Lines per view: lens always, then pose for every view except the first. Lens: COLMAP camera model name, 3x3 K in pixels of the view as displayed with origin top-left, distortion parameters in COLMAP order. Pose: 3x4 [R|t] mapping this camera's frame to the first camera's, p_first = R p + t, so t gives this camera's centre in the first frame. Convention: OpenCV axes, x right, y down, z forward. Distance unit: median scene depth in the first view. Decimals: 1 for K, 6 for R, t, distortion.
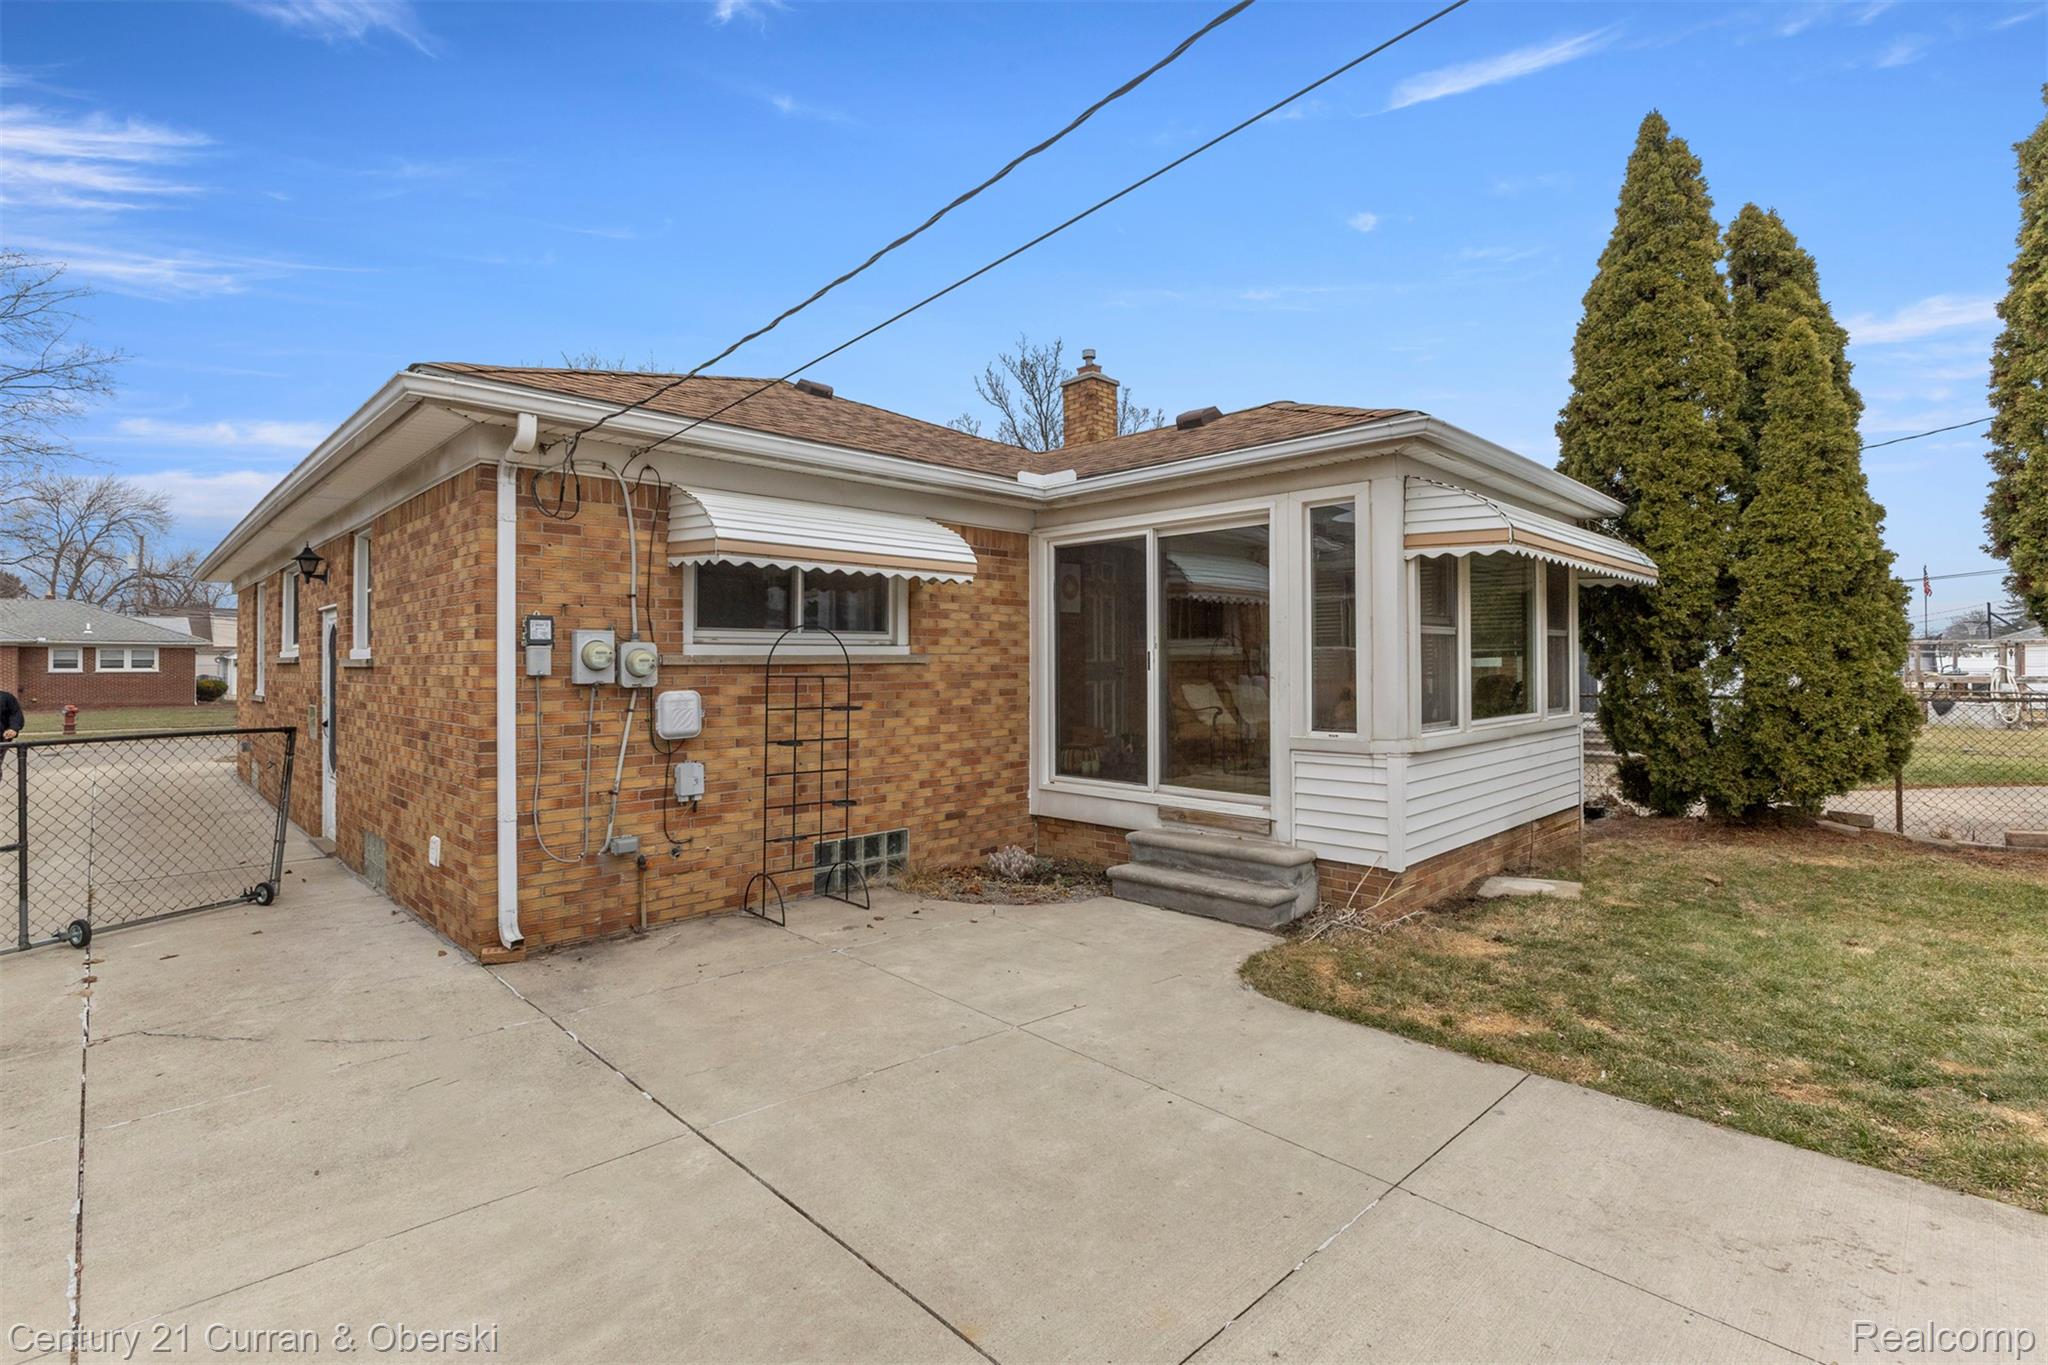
lens RADIAL K [[932.7, 0, 1027.3], [0, 932.7, 651.7], [0, 0, 1]] dist [-0.005347, -0.000596]
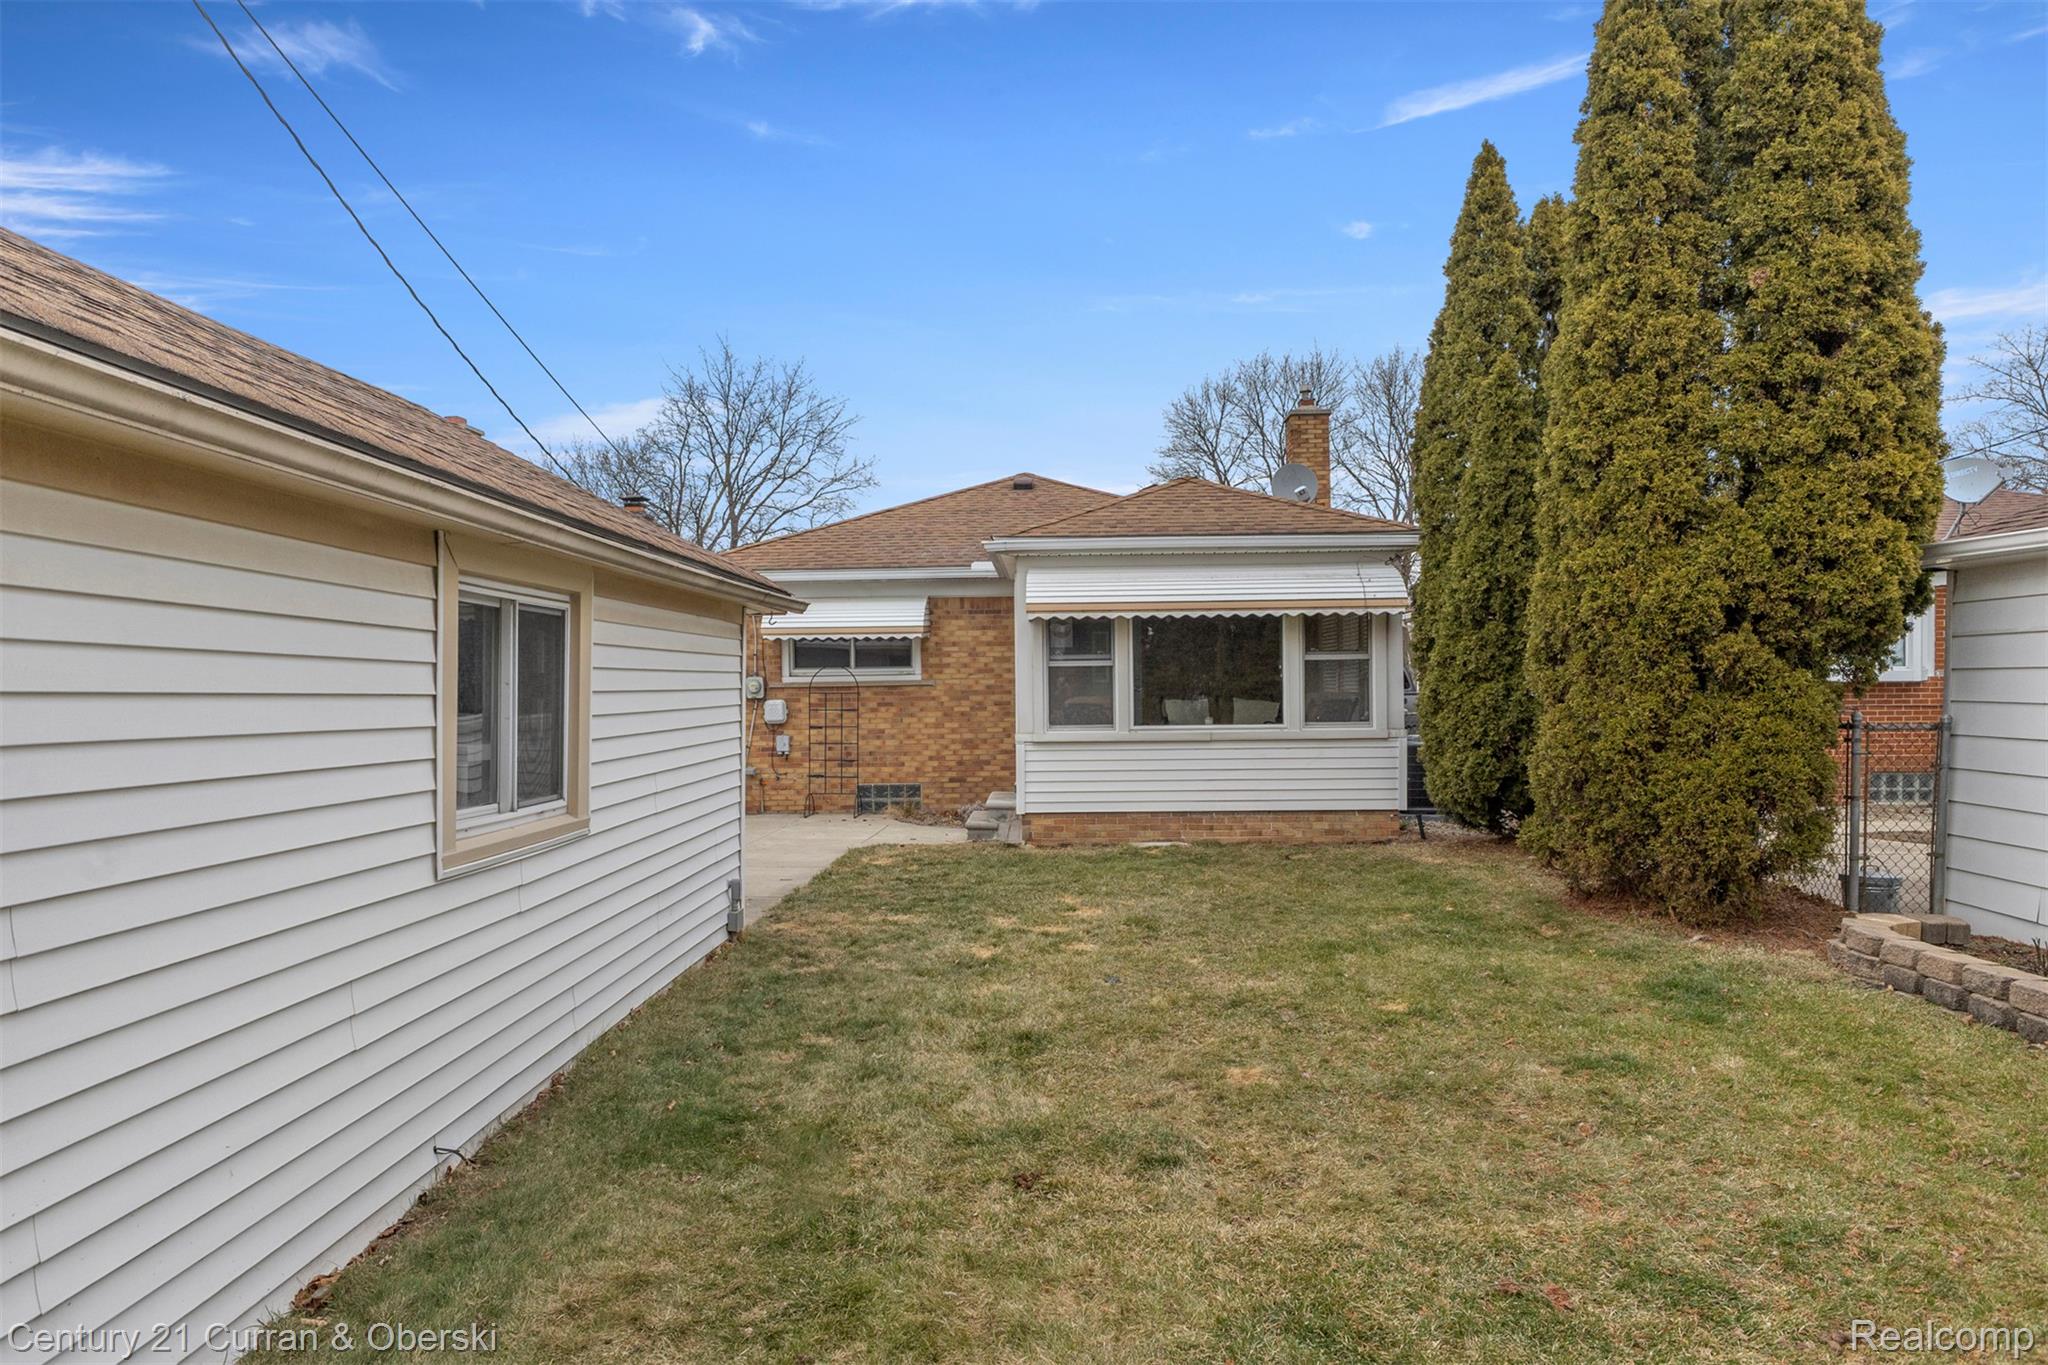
lens RADIAL K [[1274.9, 0, 1027.7], [0, 1274.9, 671.9], [0, 0, 1]] dist [0.001484, 0.002367]
pose [[0.691996, -0.009244, -0.721842, 1.856776], [0.018774, 0.999810, 0.005194, -0.021528], [0.721657, -0.017146, 0.692038, -0.492973]]
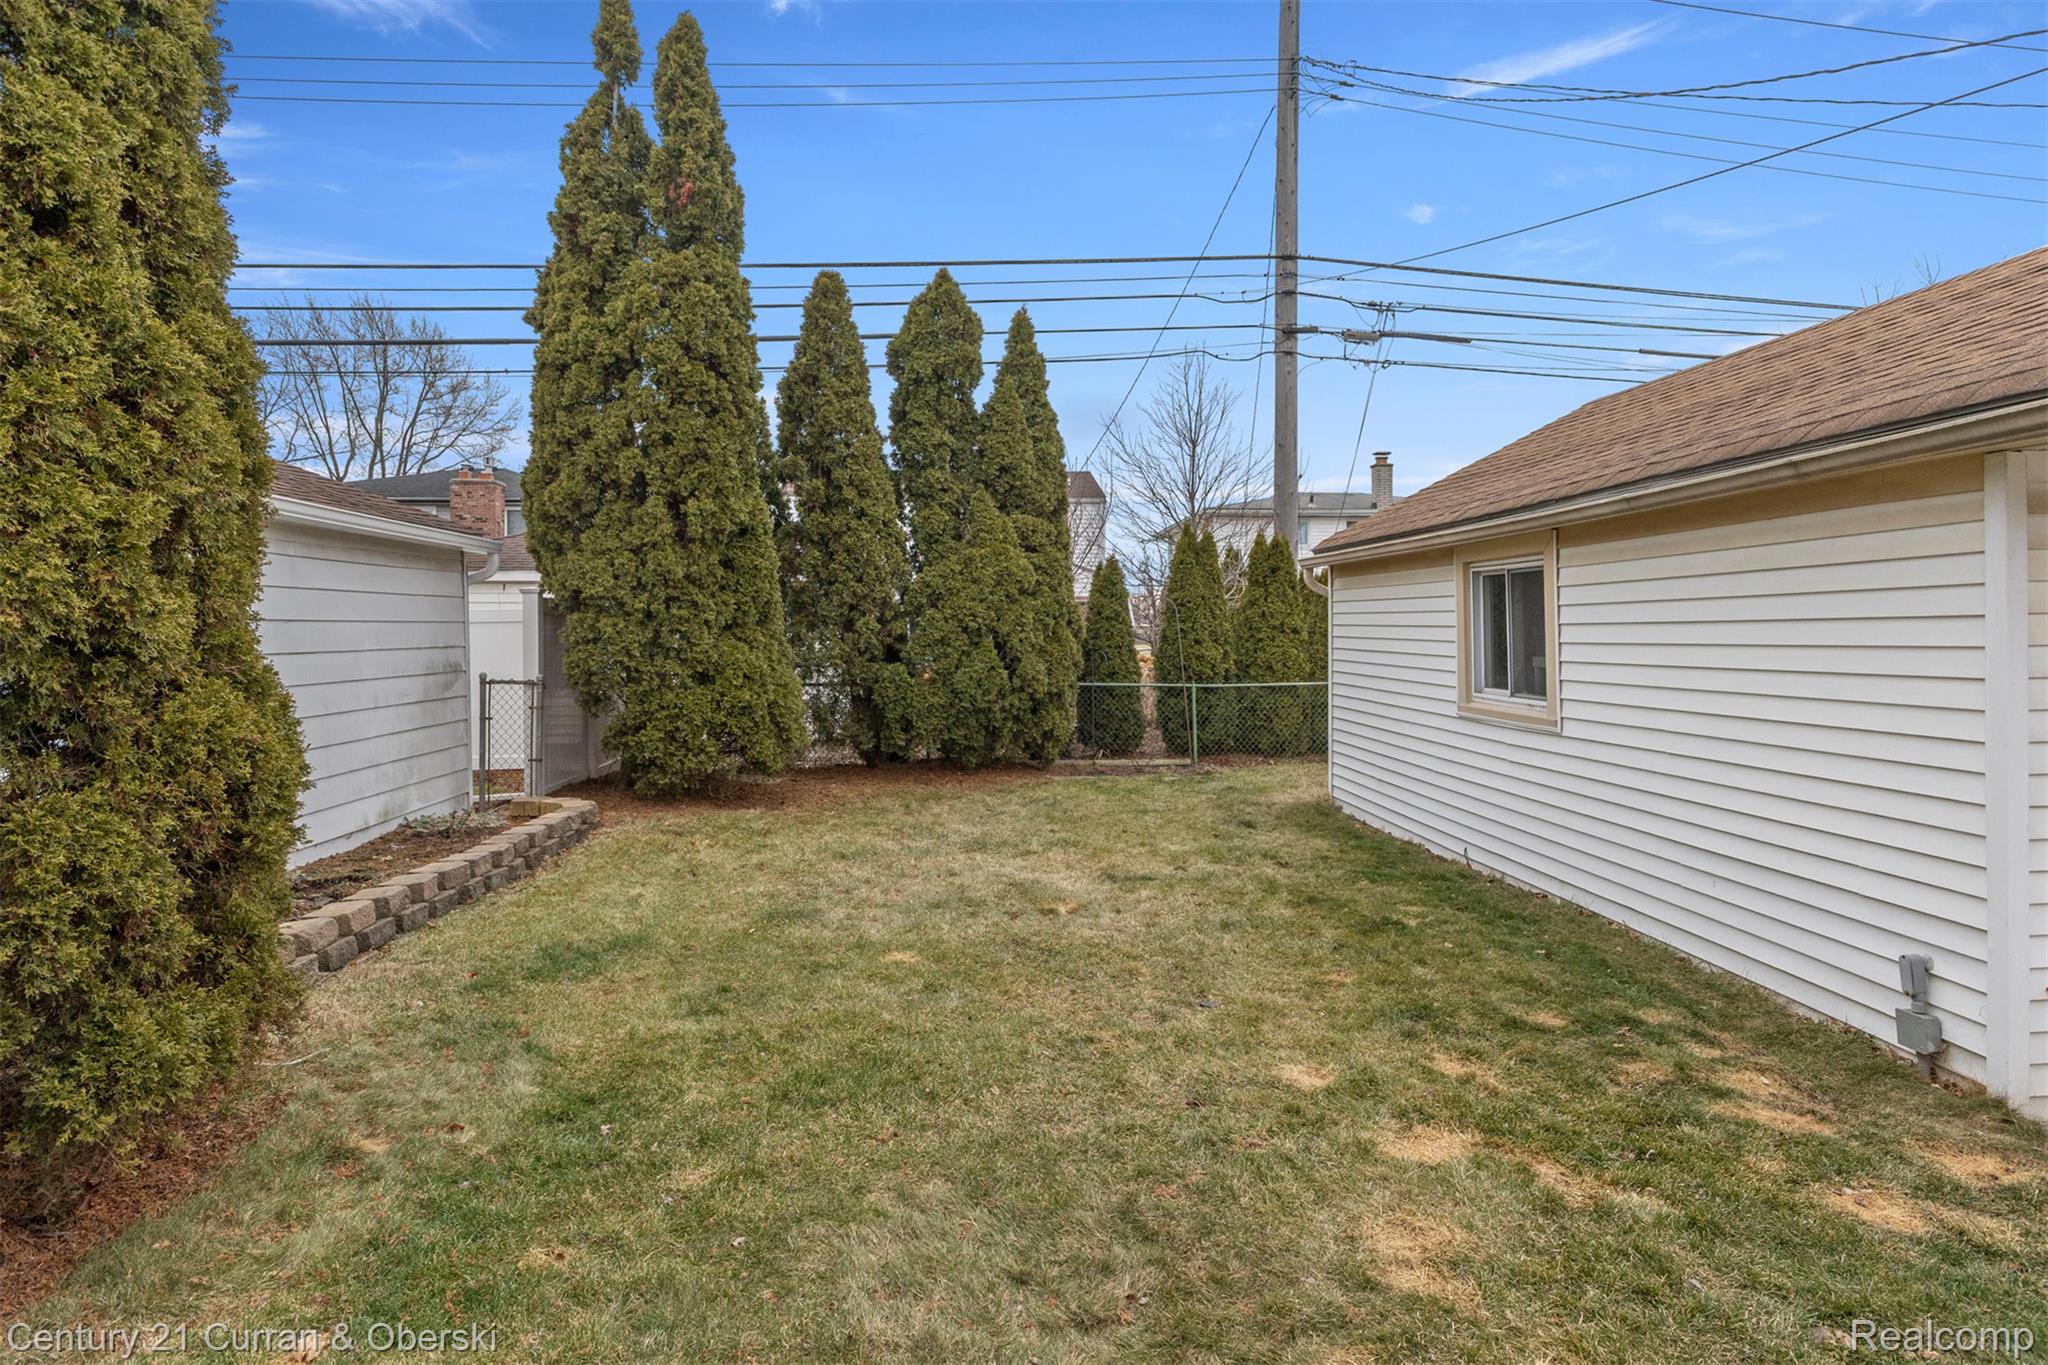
lens RADIAL K [[1126.7, 0, 1032.8], [0, 1126.7, 650.8], [0, 0, 1]] dist [-0.004504, -0.000556]
pose [[-0.750646, -0.001077, 0.660704, 0.685591], [-0.001676, 0.999999, -0.000274, 0.016794], [-0.660703, -0.001313, -0.750646, 0.981822]]
